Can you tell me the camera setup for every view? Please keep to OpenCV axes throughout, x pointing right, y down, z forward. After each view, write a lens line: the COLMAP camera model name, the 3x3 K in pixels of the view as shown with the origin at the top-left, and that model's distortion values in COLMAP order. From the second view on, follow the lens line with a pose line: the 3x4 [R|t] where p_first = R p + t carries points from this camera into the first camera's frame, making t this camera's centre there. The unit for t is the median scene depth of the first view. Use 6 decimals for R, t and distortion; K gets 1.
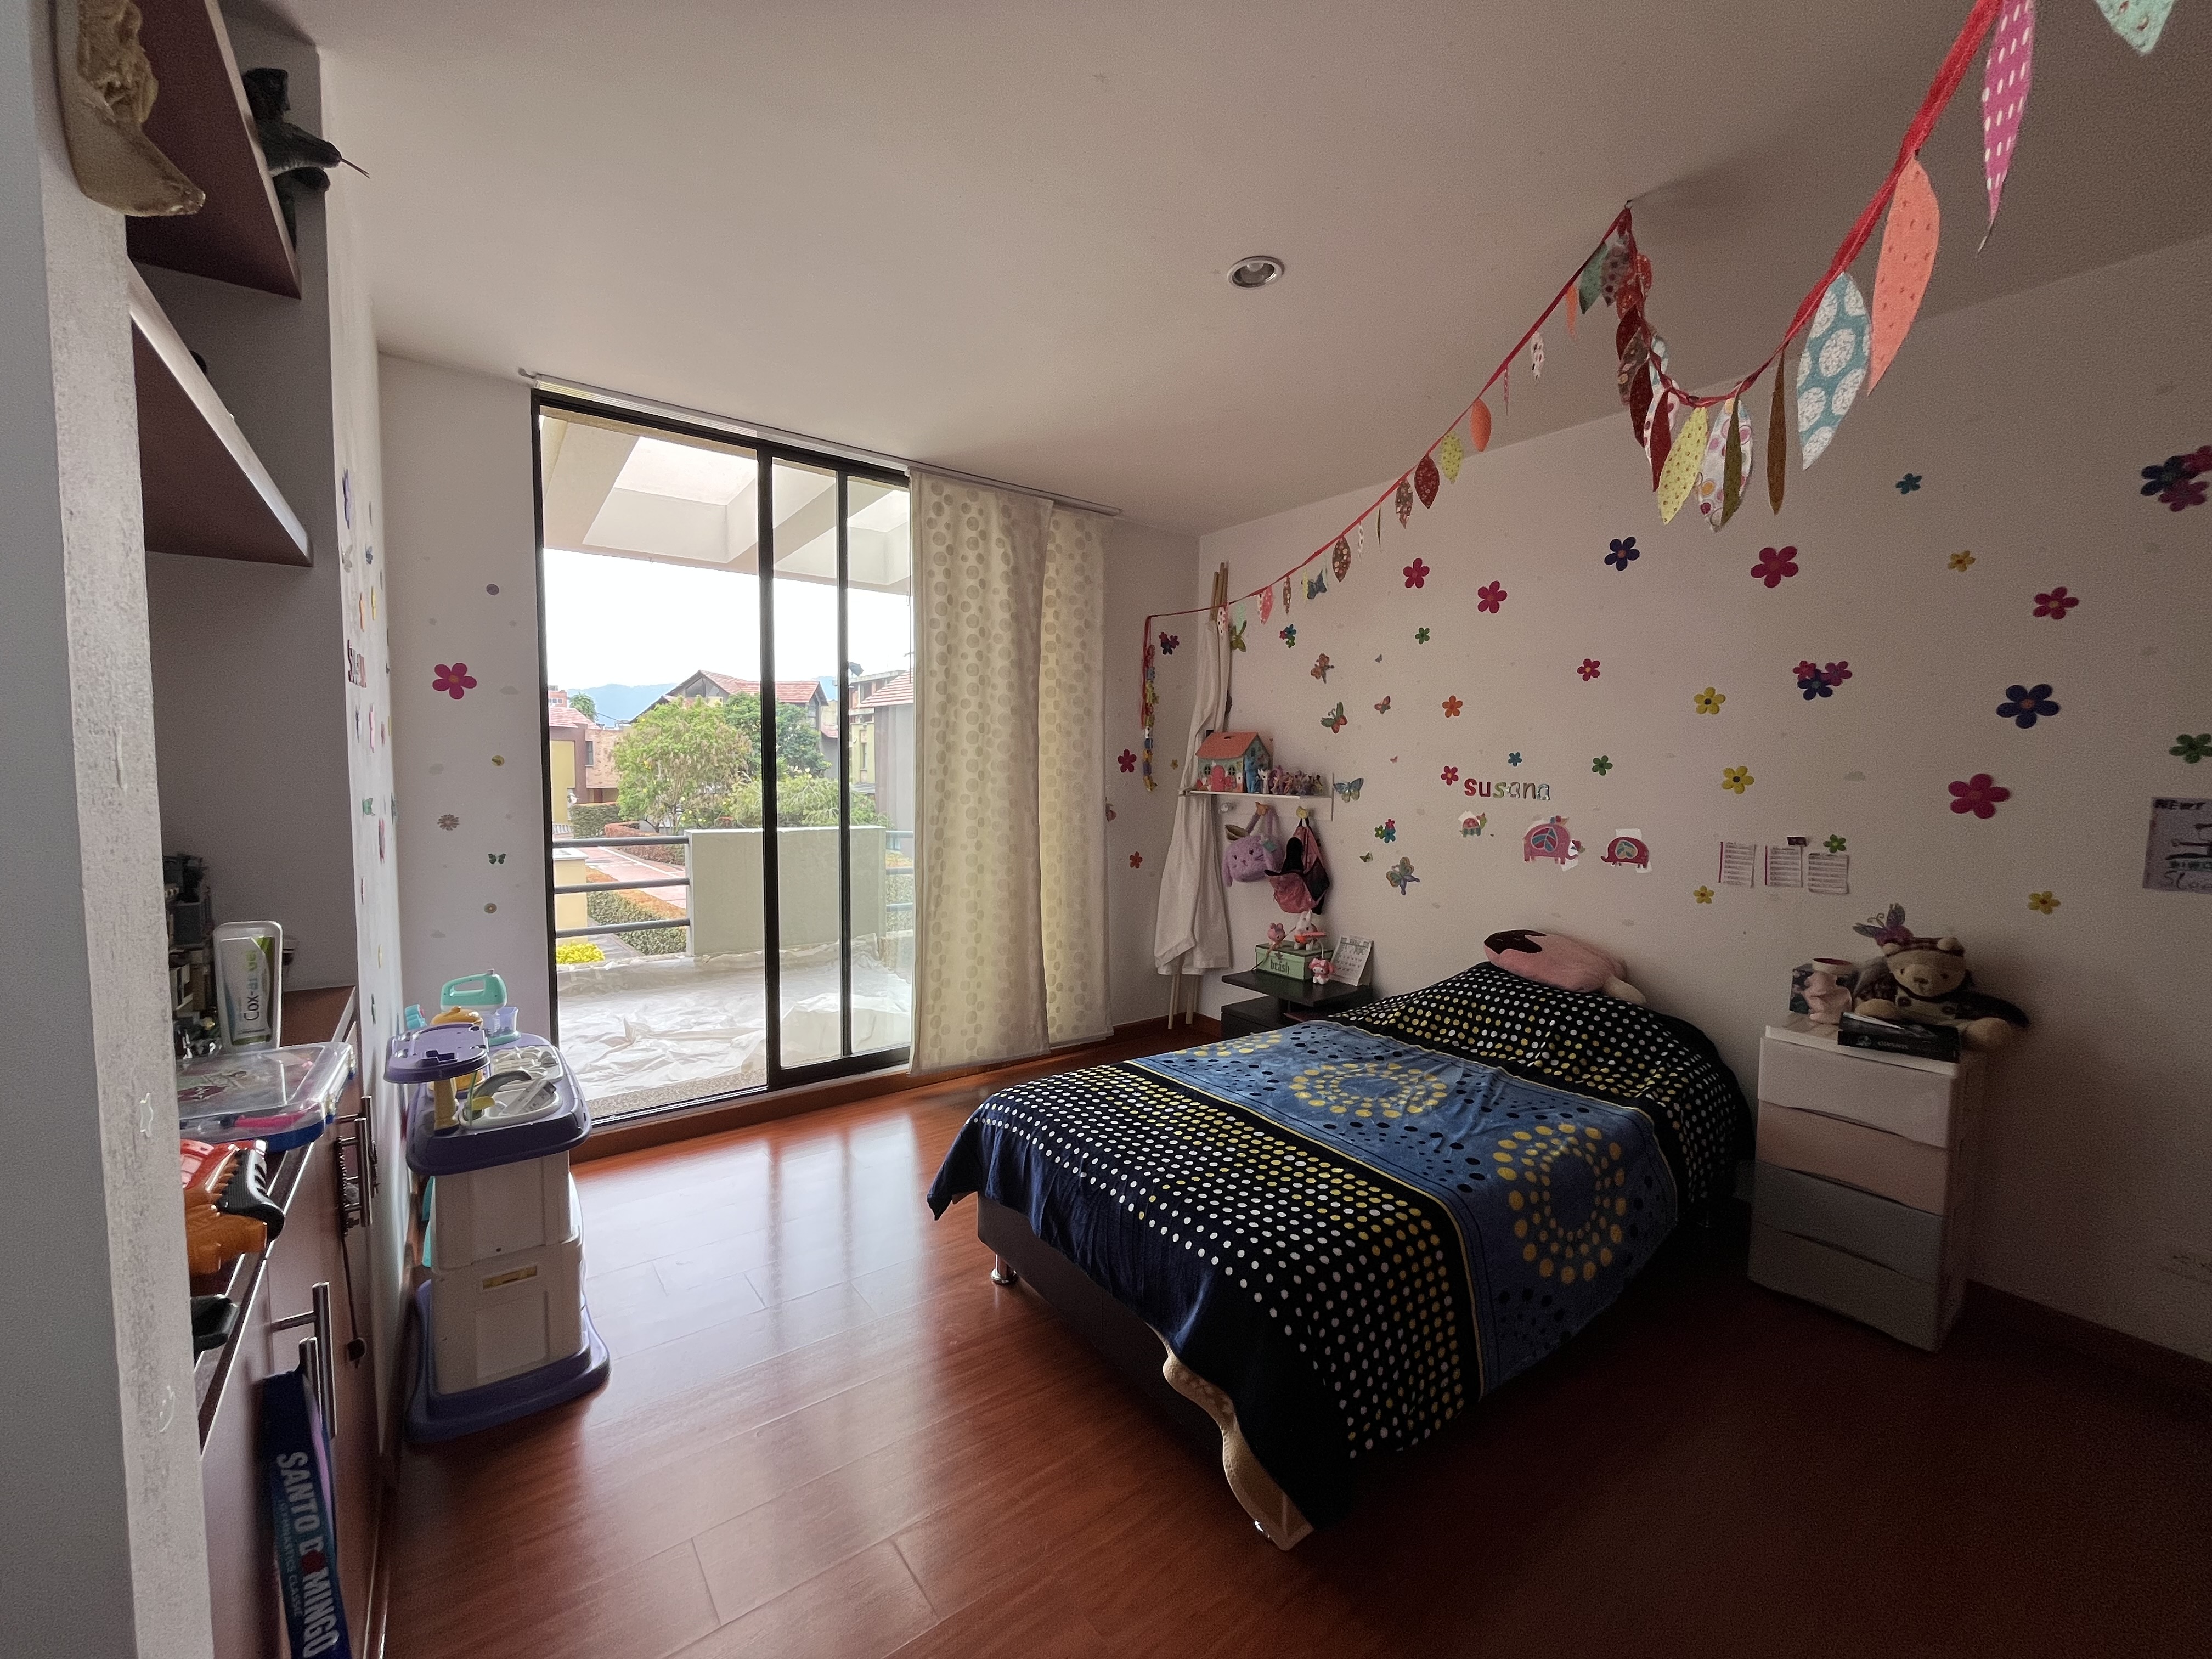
lens RADIAL K [[896.7, 0, 1100.4], [0, 896.7, 828.8], [0, 0, 1]] dist [-0.002804, -0.000115]
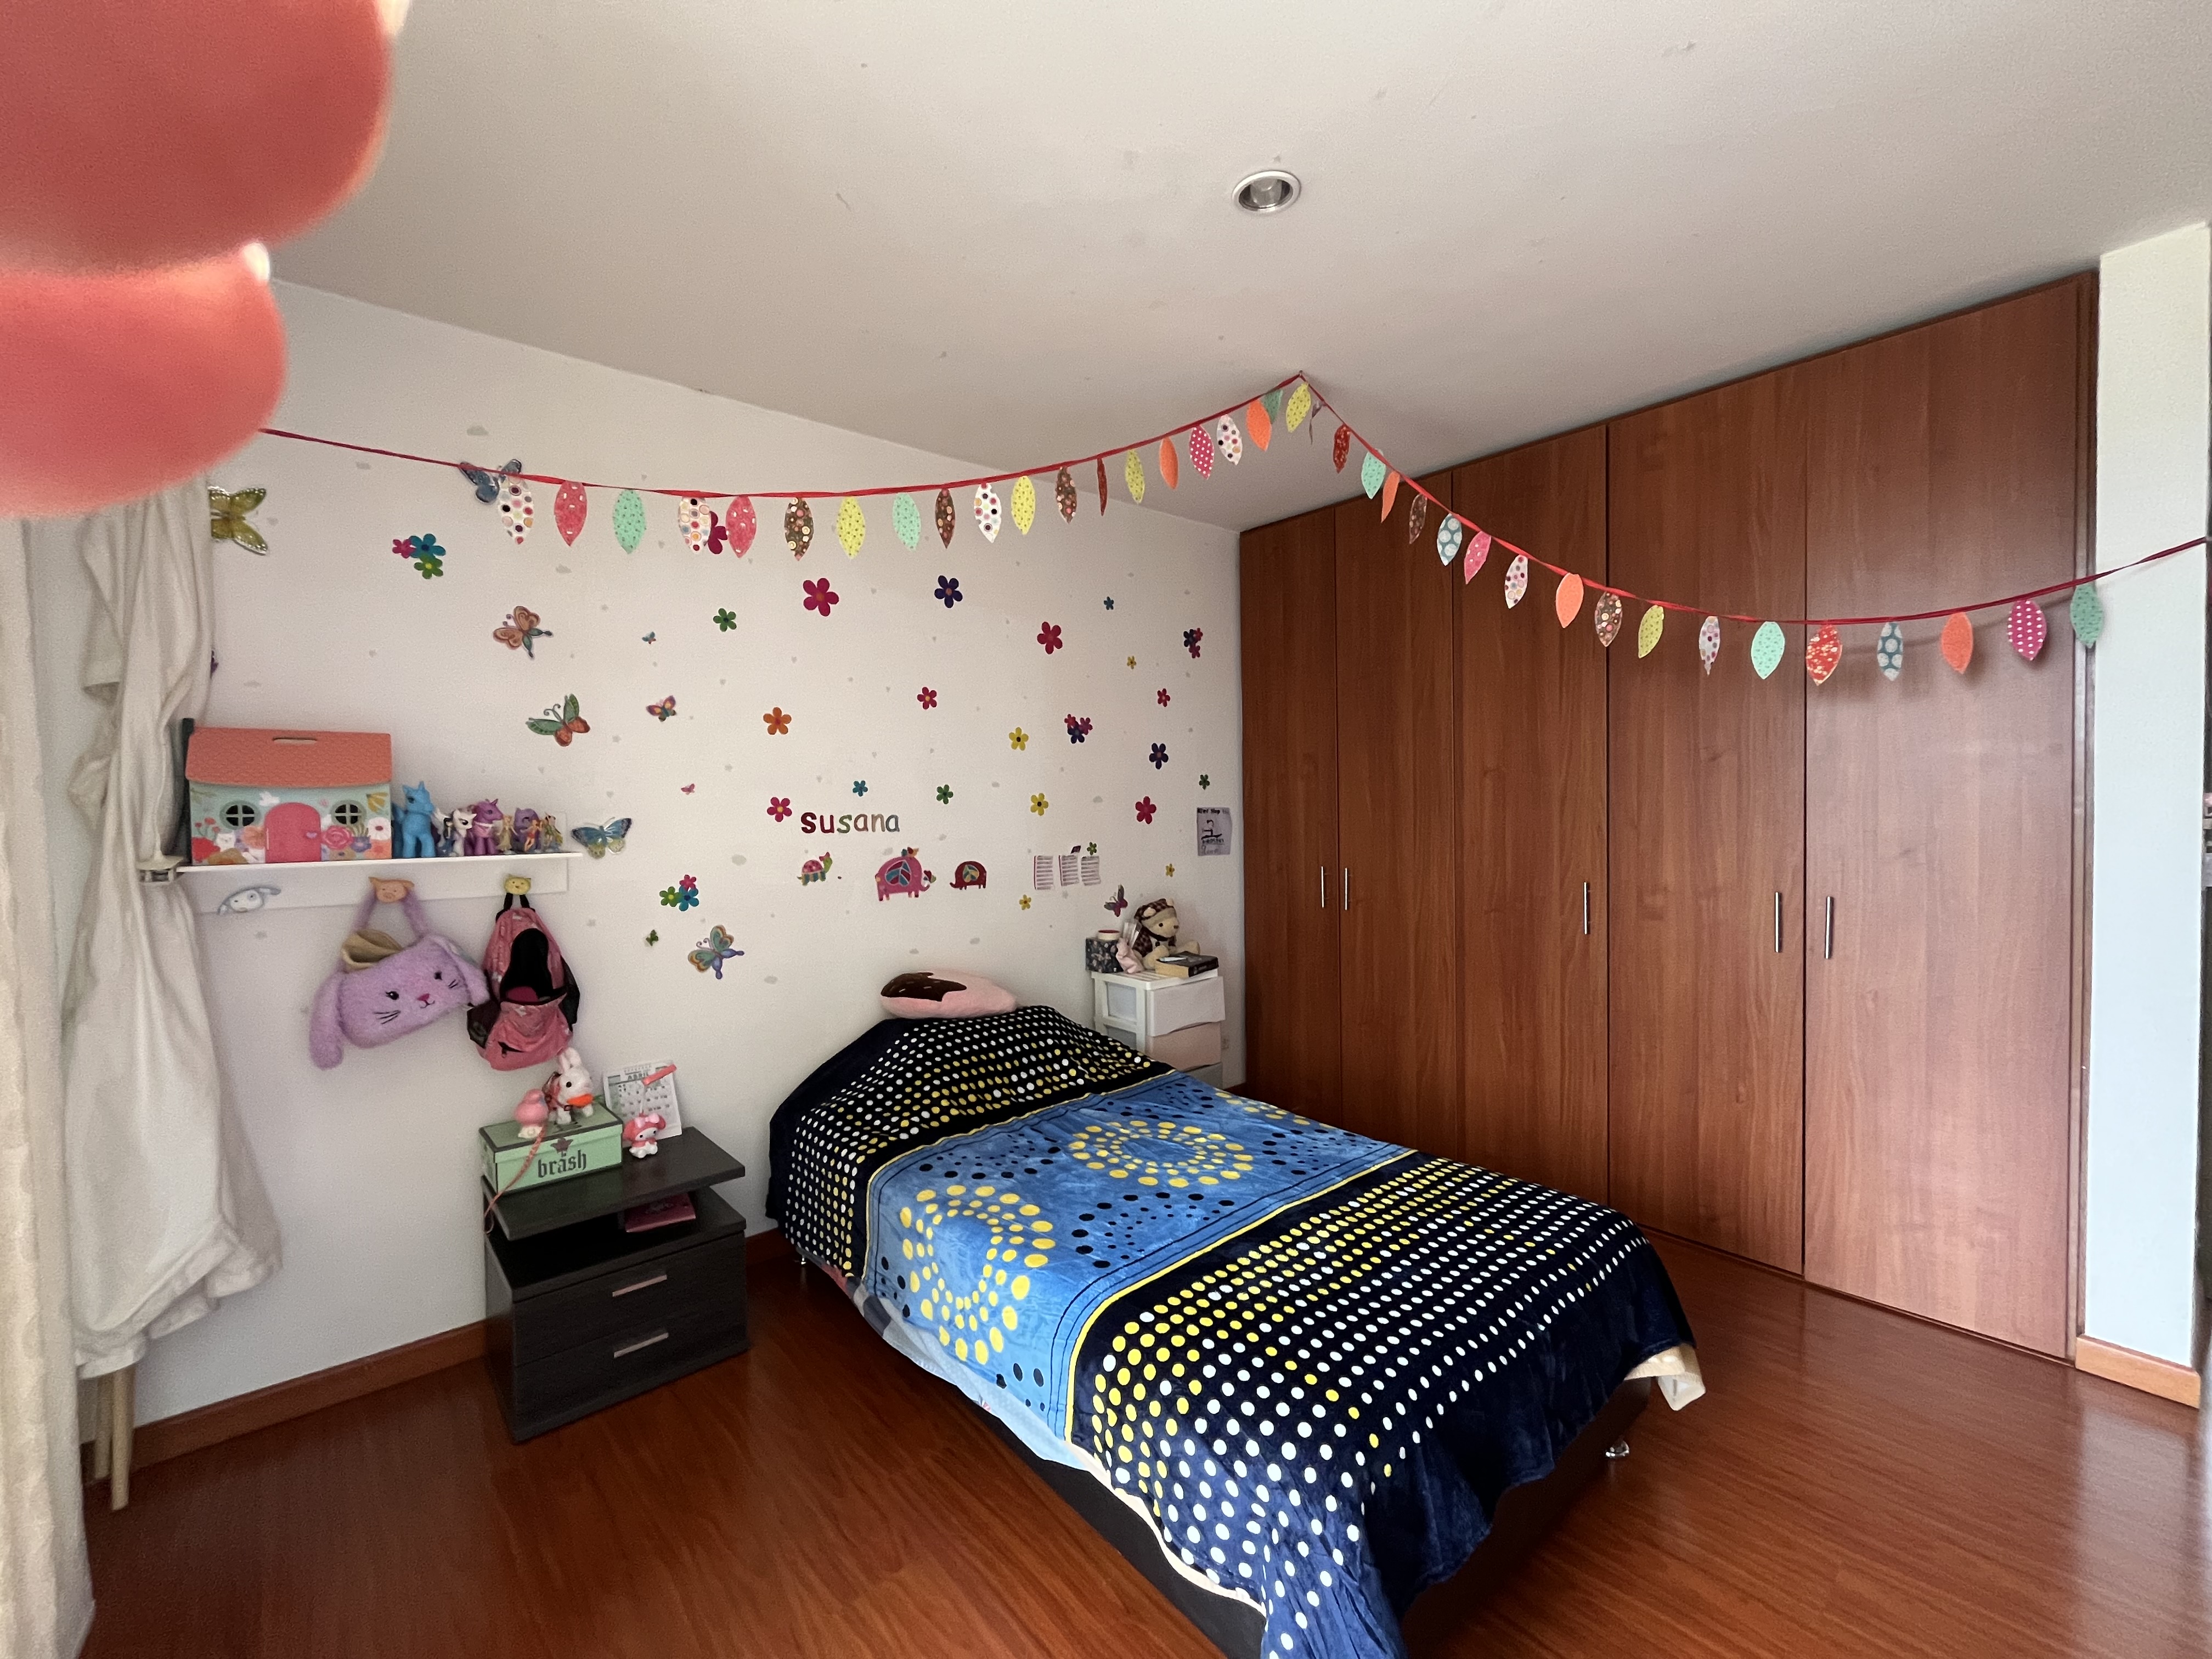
lens RADIAL K [[896.7, 0, 1100.4], [0, 896.7, 828.8], [0, 0, 1]] dist [-0.002804, -0.000115]
pose [[-0.069458, -0.038538, 0.996840, -0.378529], [0.085056, 0.995386, 0.044408, -0.049540], [-0.993952, 0.087872, -0.065860, 0.718728]]
